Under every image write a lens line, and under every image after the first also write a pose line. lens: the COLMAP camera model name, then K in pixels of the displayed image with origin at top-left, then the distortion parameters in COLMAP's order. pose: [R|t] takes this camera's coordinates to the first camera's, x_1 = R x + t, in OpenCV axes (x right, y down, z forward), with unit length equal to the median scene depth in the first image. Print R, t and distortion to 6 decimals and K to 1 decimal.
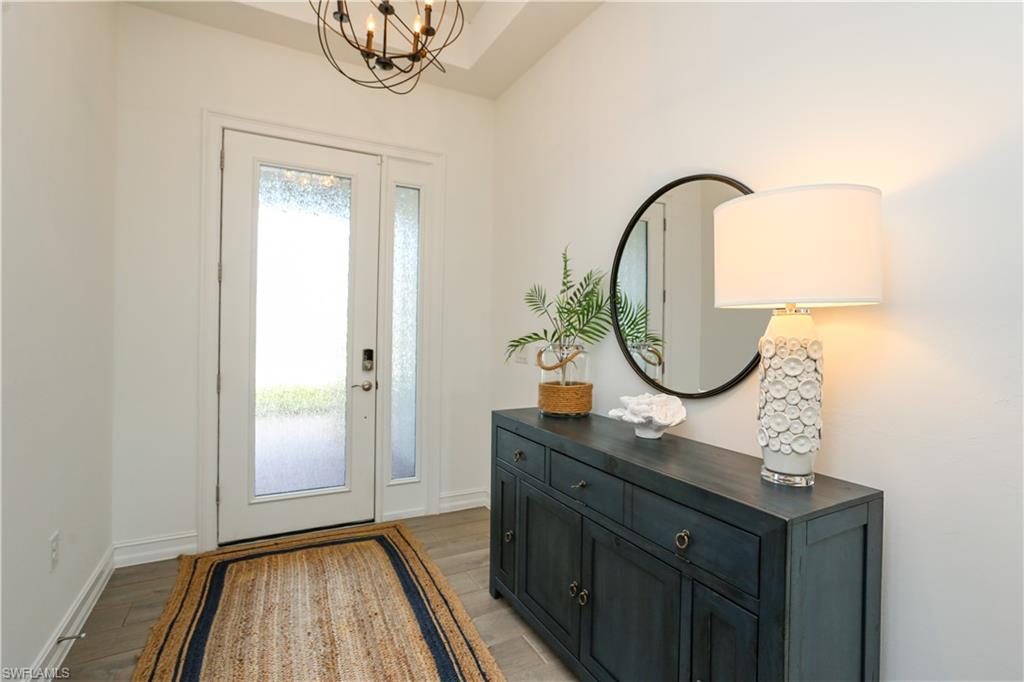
lens RADIAL K [[488.3, 0, 520.4], [0, 488.3, 332.6], [0, 0, 1]] dist [-0.011448, 0.000943]
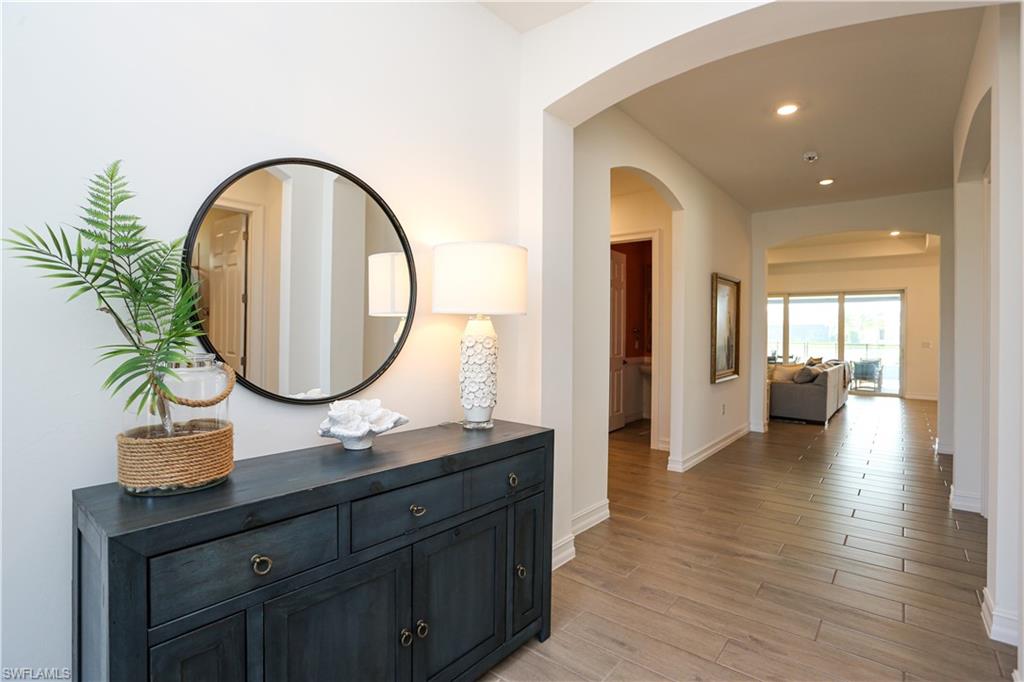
lens RADIAL K [[488.3, 0, 520.4], [0, 488.3, 332.6], [0, 0, 1]] dist [-0.011448, 0.000943]
pose [[-0.385838, -0.017896, 0.922393, -0.828819], [-0.005484, 0.999839, 0.017104, -0.026719], [-0.922550, 0.001541, -0.385874, 1.281761]]
